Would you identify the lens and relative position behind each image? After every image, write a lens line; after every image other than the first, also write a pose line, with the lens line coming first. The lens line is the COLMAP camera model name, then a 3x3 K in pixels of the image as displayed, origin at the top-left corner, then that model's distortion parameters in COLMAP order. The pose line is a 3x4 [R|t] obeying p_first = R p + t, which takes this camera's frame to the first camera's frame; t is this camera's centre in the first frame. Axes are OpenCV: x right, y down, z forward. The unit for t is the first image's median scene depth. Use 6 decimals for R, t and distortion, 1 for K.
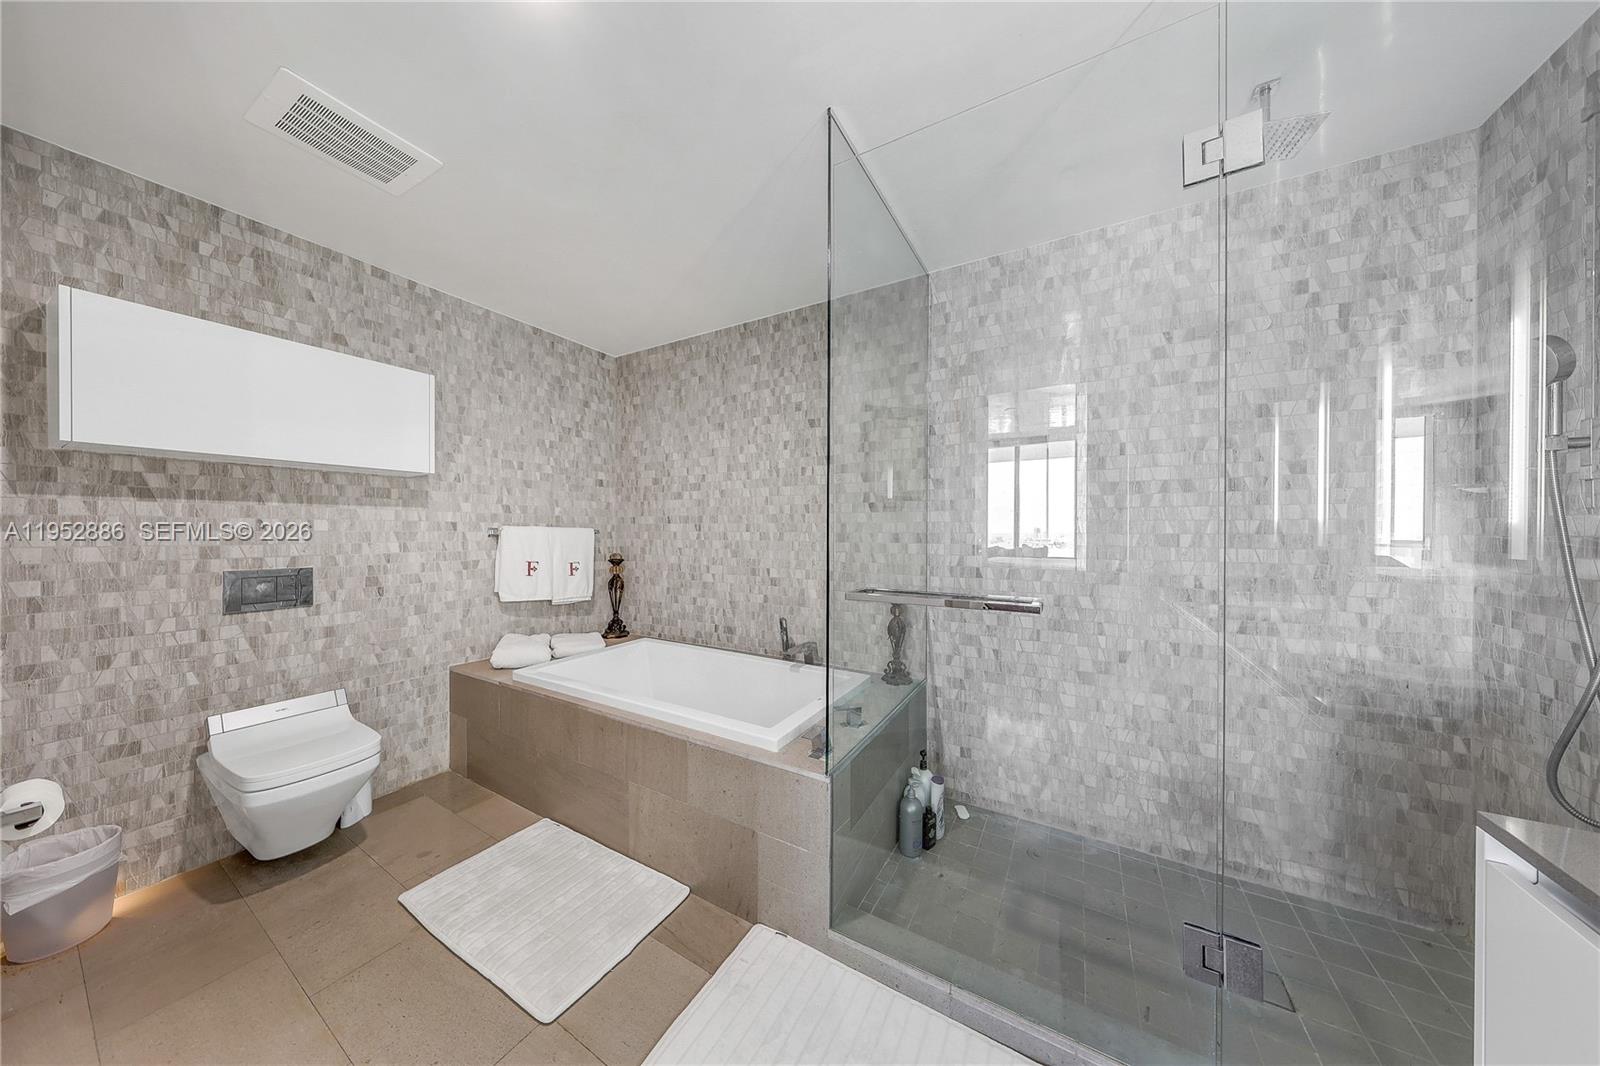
lens RADIAL K [[468.4, 0, 810.2], [0, 468.4, 533.2], [0, 0, 1]] dist [-0.000757, 0.000056]
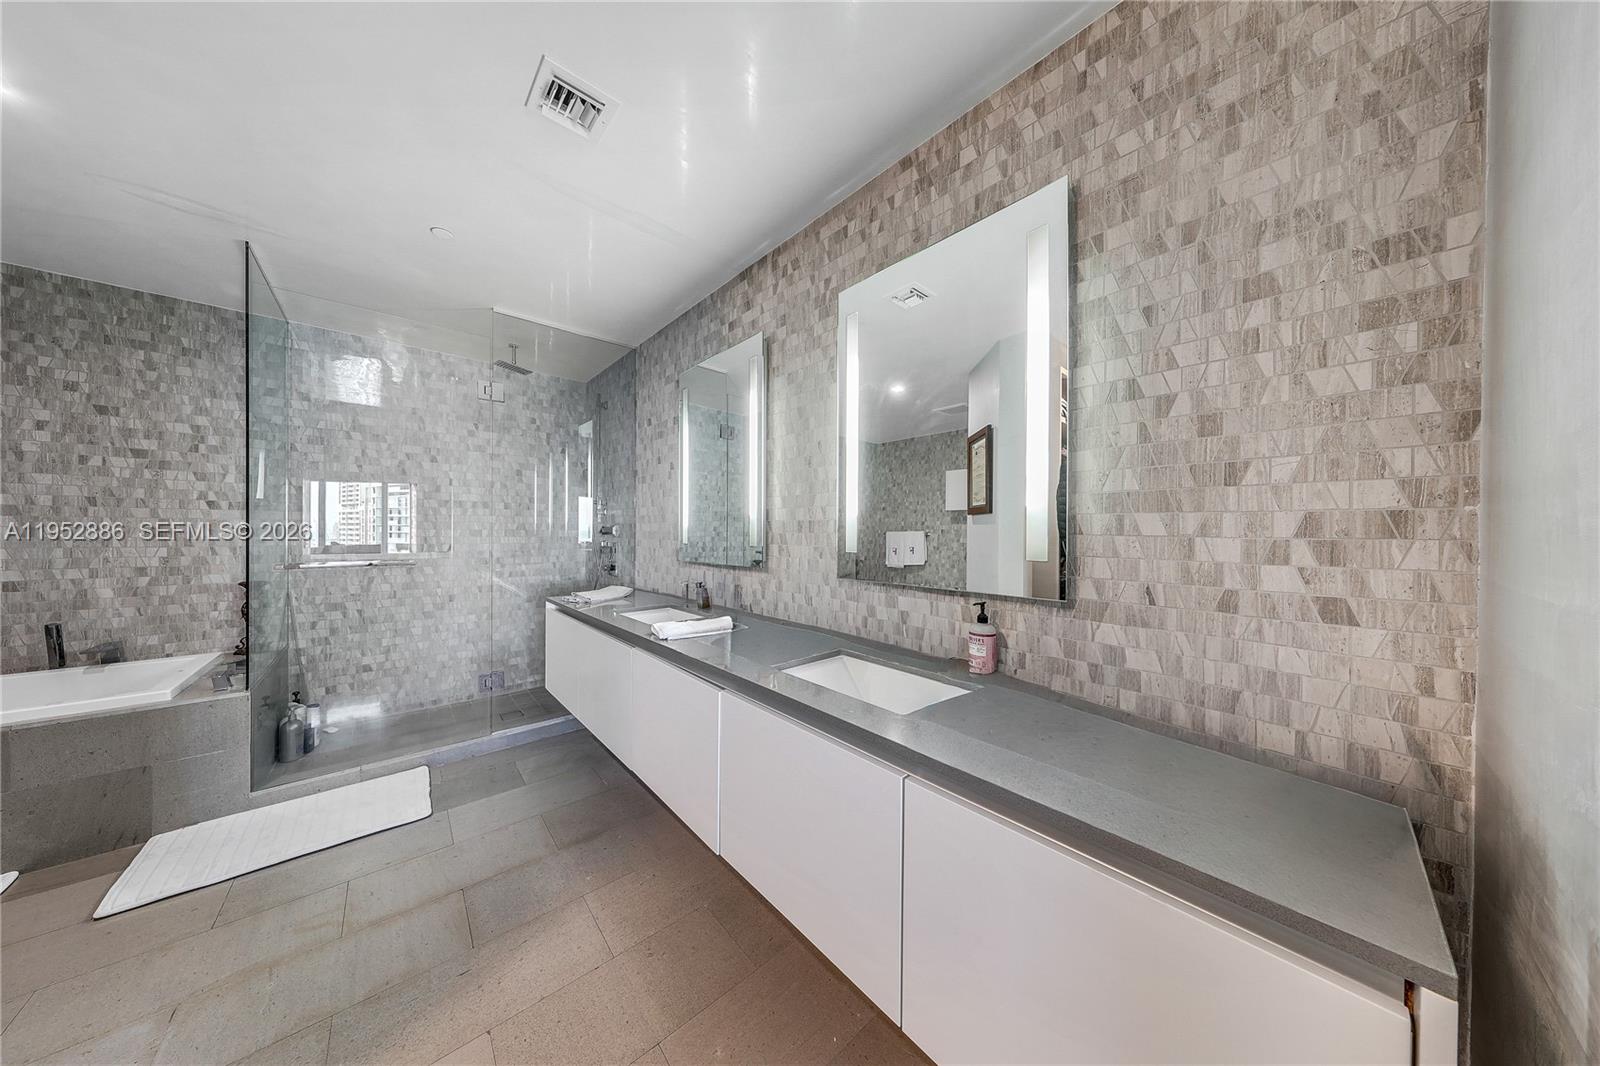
lens RADIAL K [[468.4, 0, 810.2], [0, 468.4, 533.2], [0, 0, 1]] dist [-0.000757, 0.000056]
pose [[0.311611, -0.001930, 0.950208, -0.597965], [0.001906, 0.999997, 0.001407, 0.015537], [-0.950208, 0.001372, 0.311614, -0.849380]]
